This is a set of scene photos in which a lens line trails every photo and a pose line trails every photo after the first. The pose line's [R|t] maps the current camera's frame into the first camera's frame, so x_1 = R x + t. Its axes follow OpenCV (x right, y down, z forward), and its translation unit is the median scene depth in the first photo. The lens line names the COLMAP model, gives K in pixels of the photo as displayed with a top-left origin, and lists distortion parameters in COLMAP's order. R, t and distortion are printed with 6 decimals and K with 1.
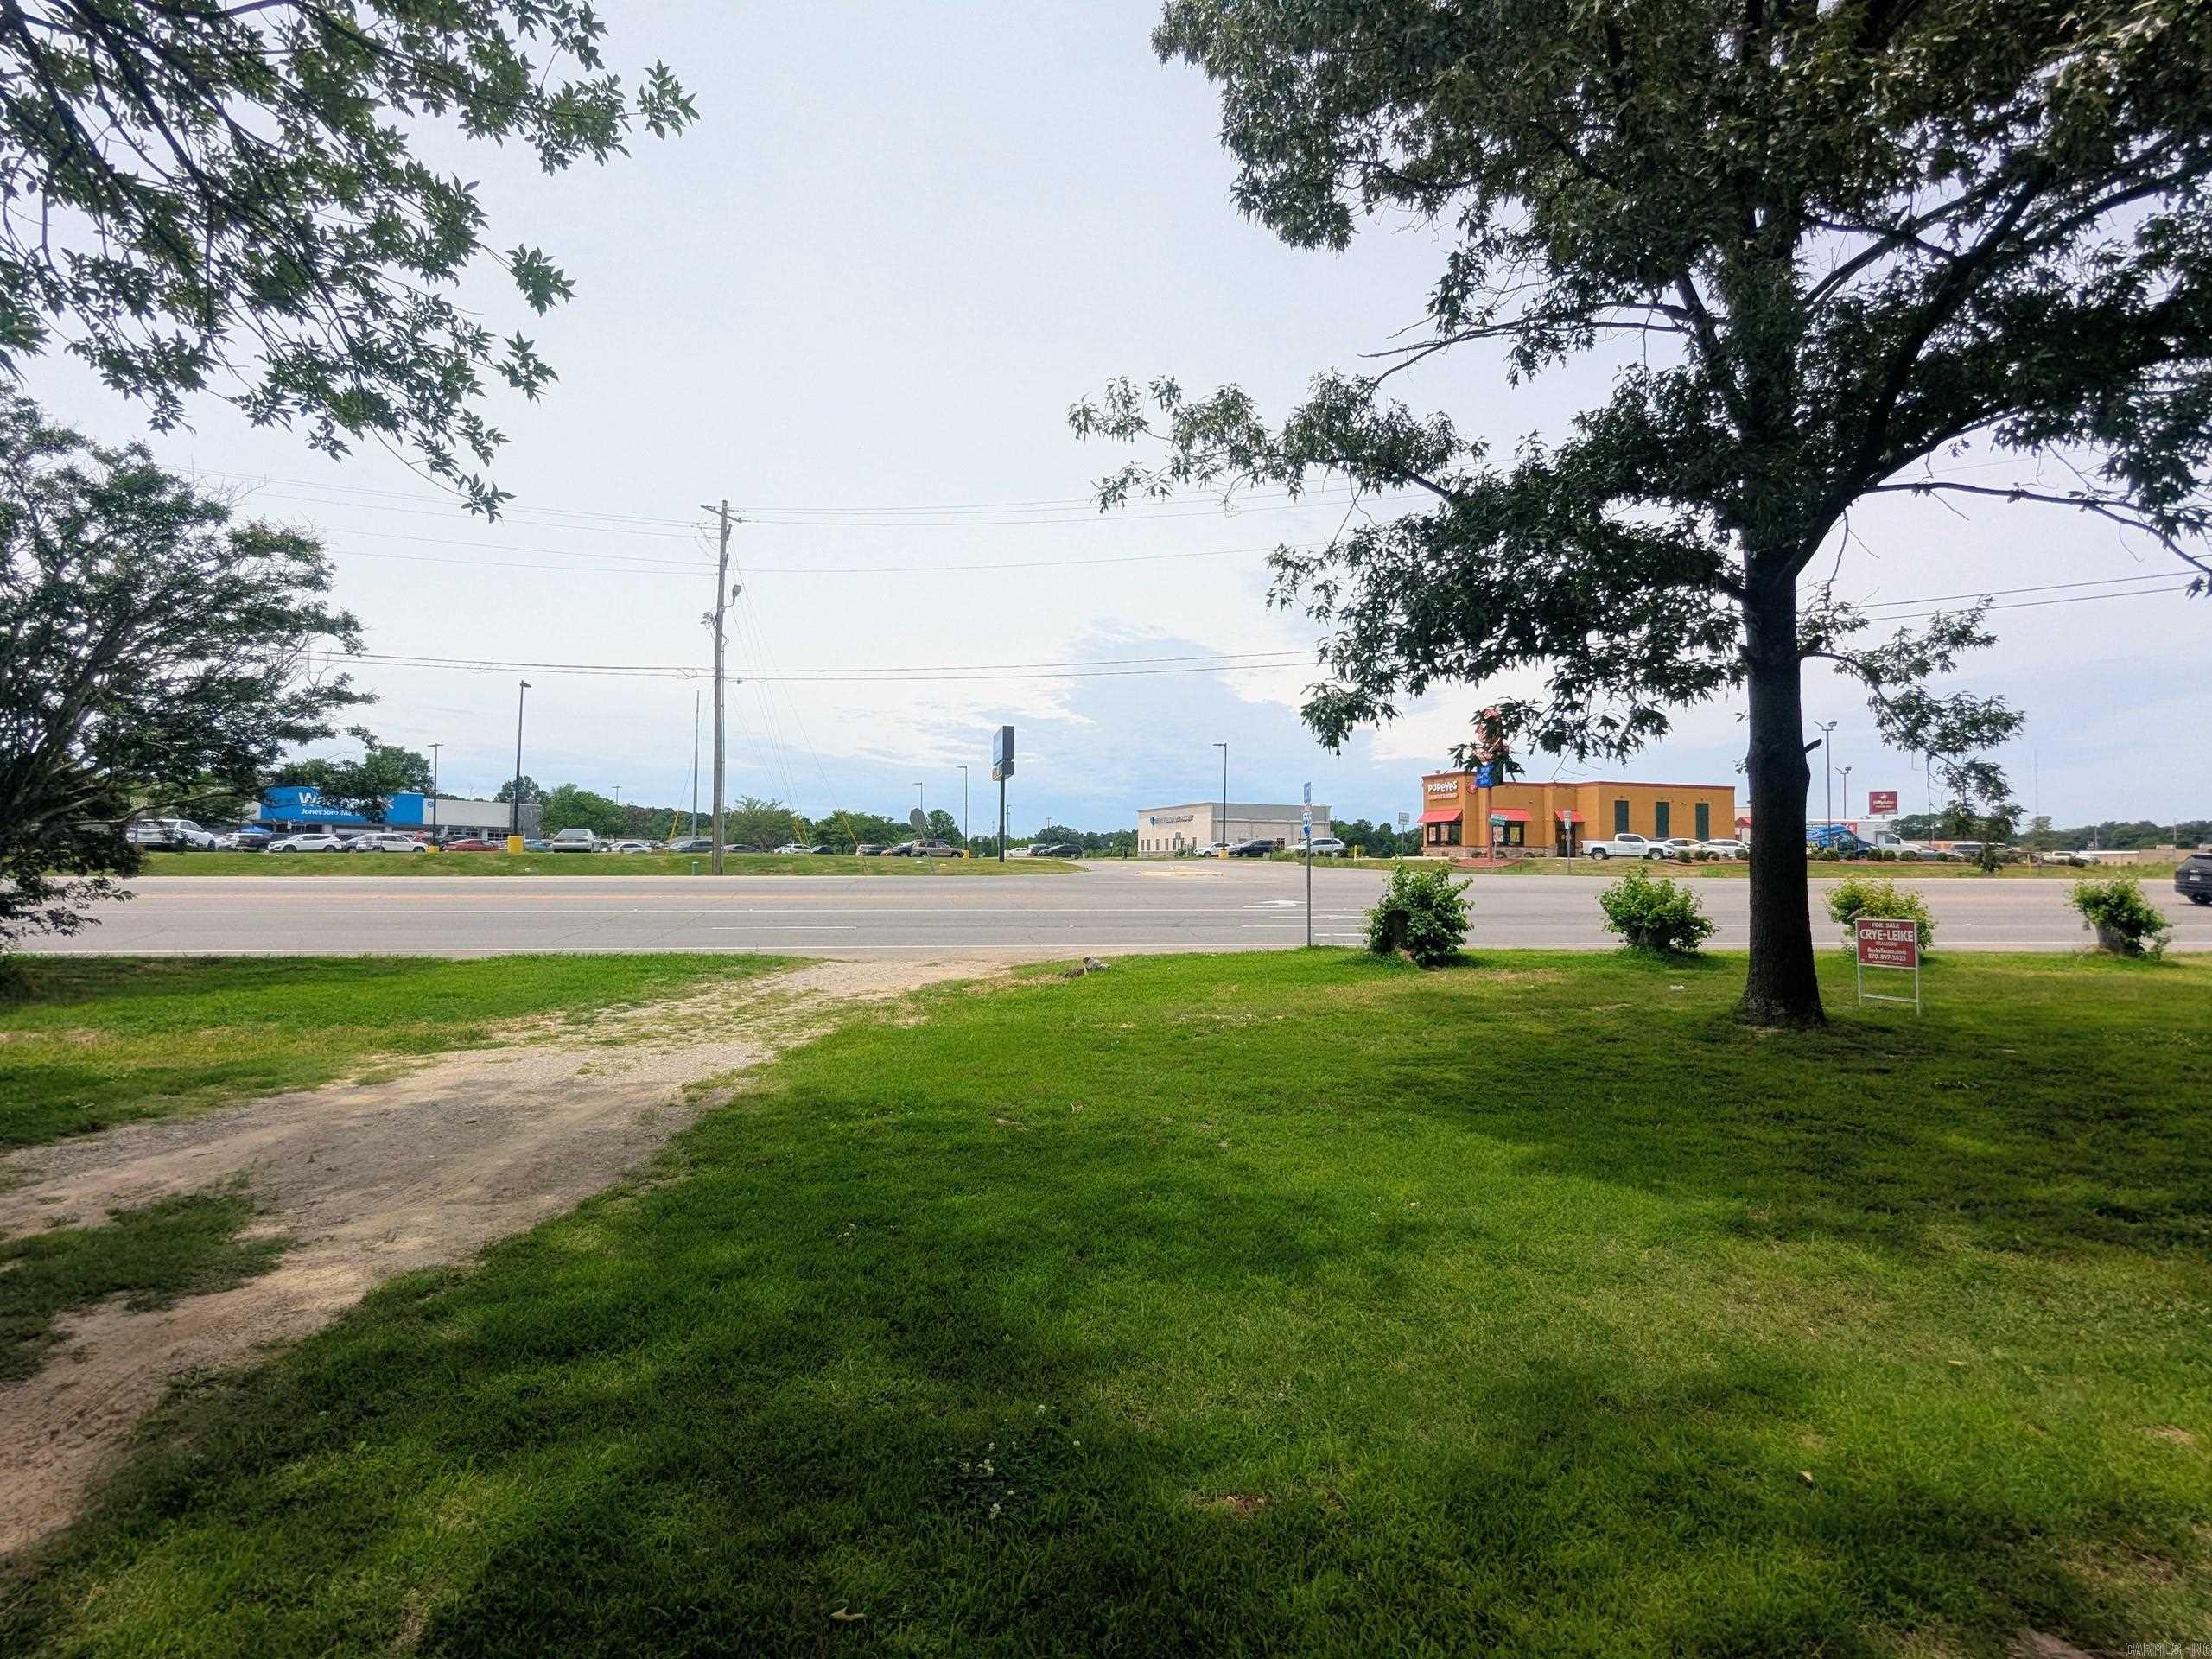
lens RADIAL K [[1040.2, 0, 1106.0], [0, 1040.2, 829.5], [0, 0, 1]] dist [0.002329, 0.000157]
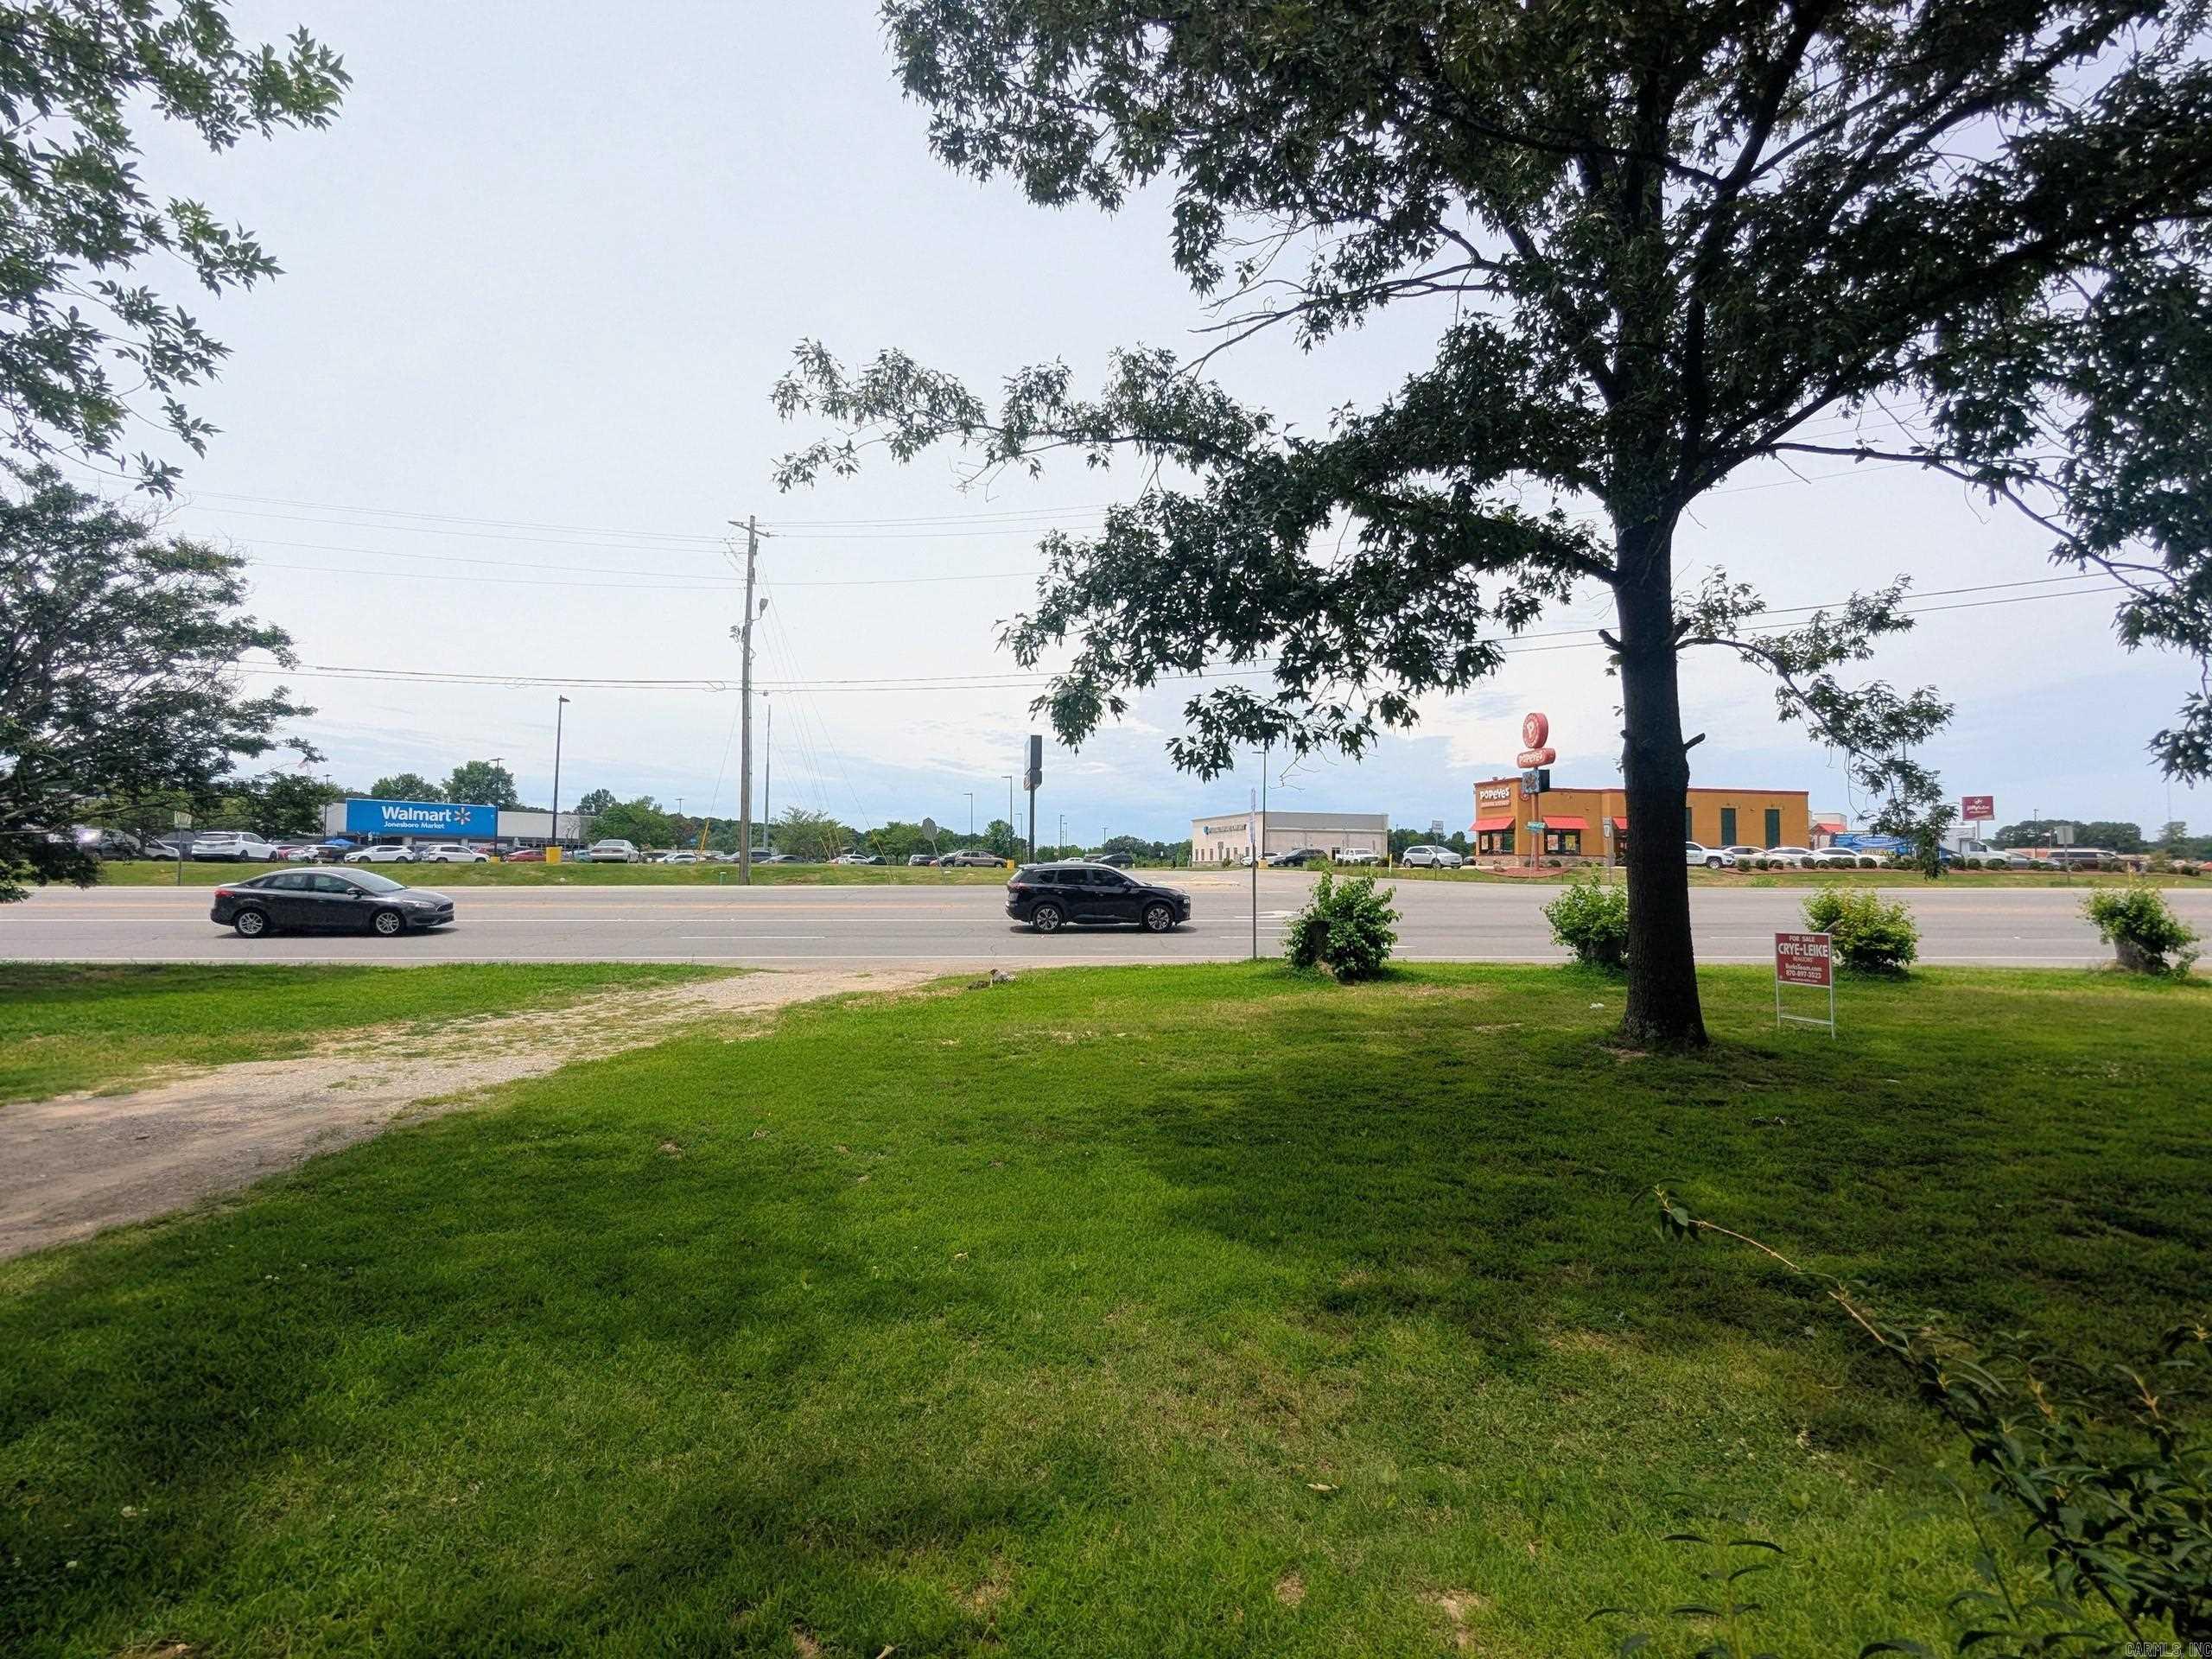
lens RADIAL K [[1041.8, 0, 1106.0], [0, 1041.8, 829.5], [0, 0, 1]] dist [-0.000182, 0.000088]
pose [[0.997853, -0.003678, -0.065385, 0.145747], [0.003050, 0.999948, -0.009700, 0.002589], [0.065417, 0.009480, 0.997813, 0.038254]]
